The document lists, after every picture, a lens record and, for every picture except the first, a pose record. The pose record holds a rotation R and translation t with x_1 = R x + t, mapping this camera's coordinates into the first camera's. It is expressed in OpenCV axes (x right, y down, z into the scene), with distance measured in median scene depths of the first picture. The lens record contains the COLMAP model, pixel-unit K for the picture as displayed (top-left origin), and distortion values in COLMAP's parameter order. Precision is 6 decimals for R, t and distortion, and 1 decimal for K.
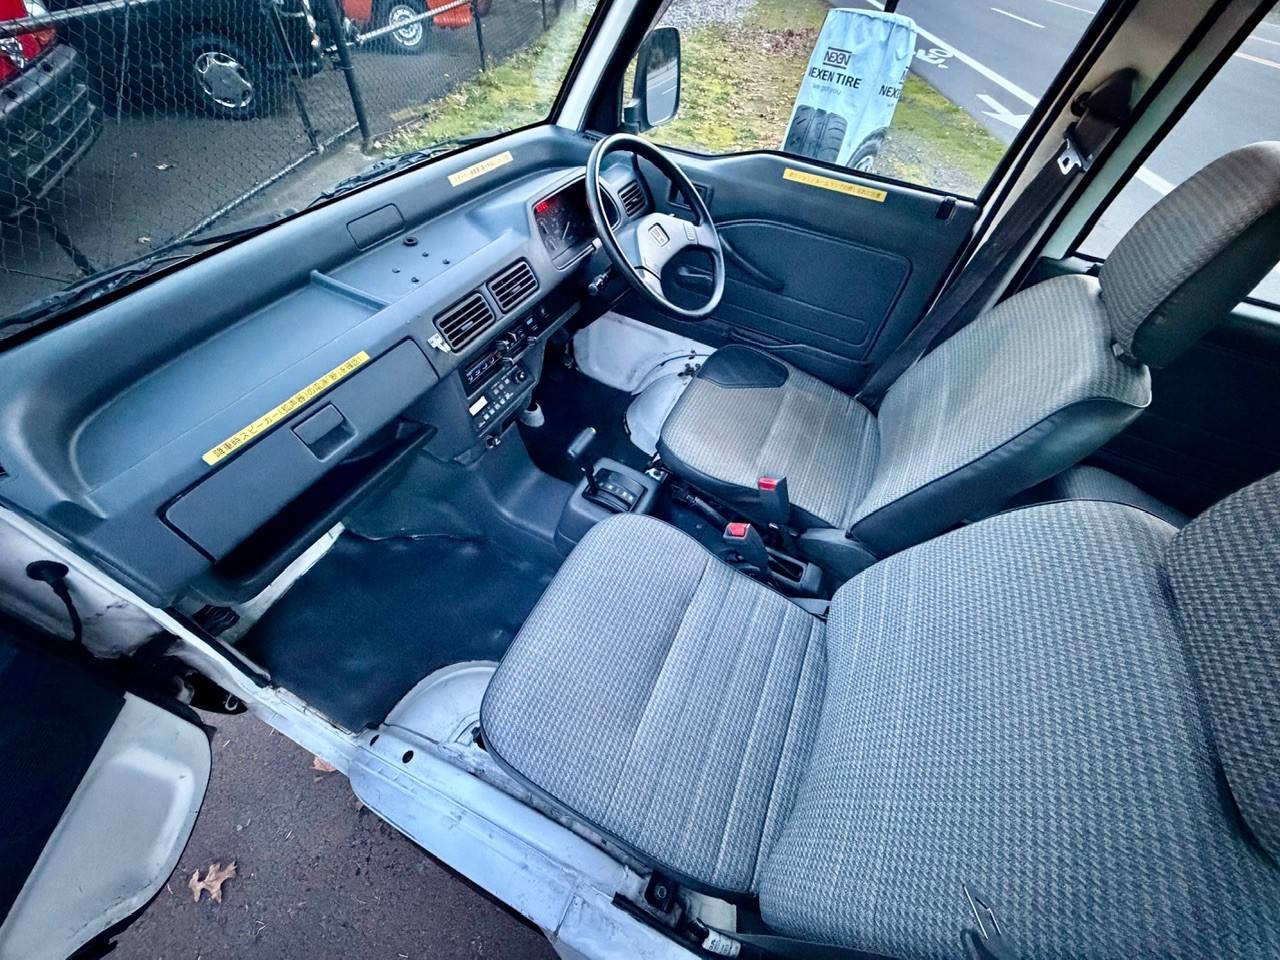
lens RADIAL K [[508.2, 0, 640.0], [0, 508.2, 480.0], [0, 0, 1]] dist [0.001617, 0.000192]
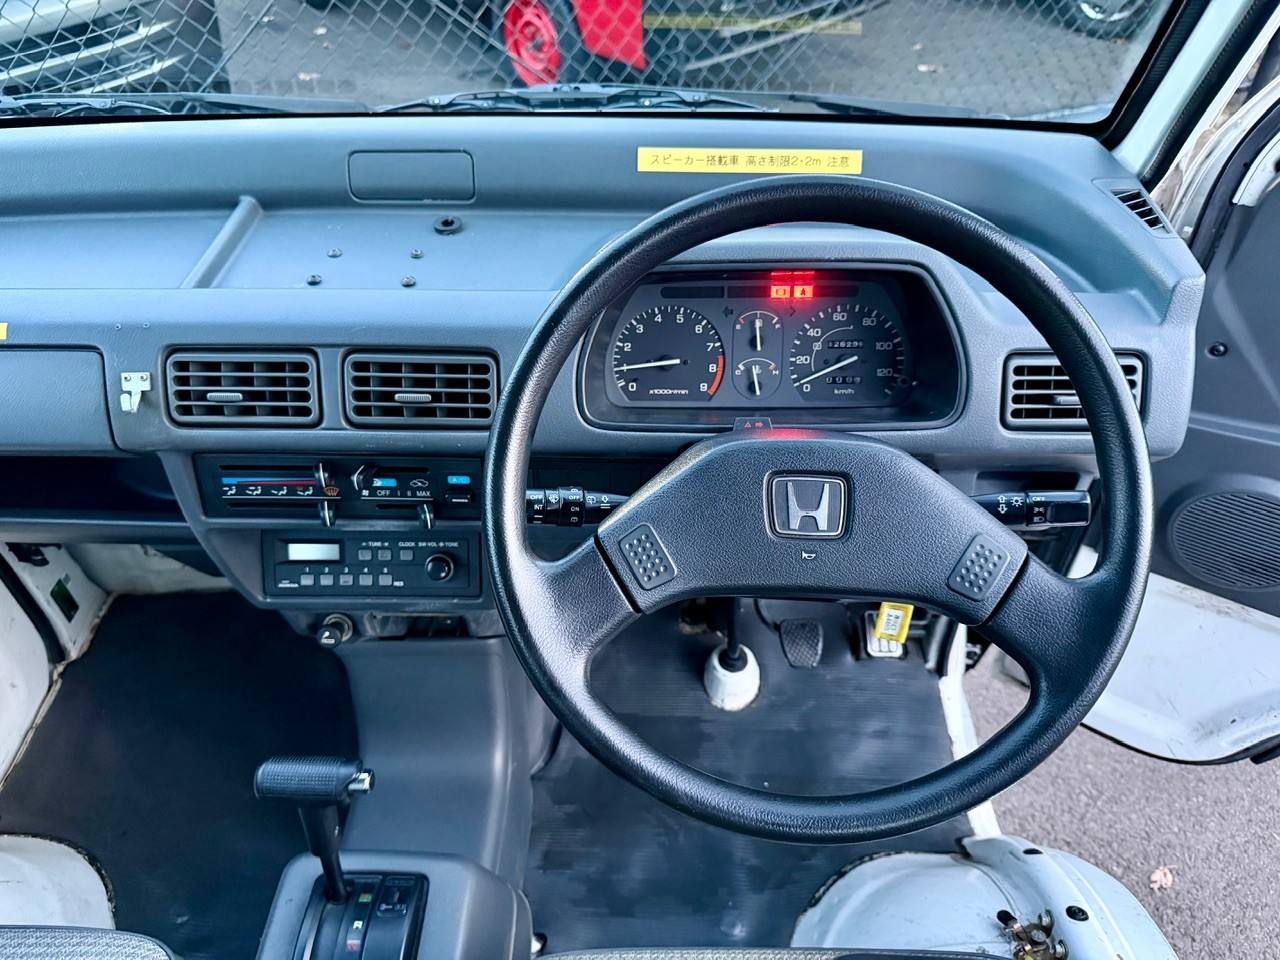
lens RADIAL K [[923.1, 0, 651.8], [0, 923.1, 484.2], [0, 0, 1]] dist [-0.003866, -0.010375]
pose [[0.413791, 0.543643, -0.730226, 0.382539], [-0.666949, 0.726989, 0.163299, -0.522058], [0.619642, 0.419451, 0.663403, 0.591537]]
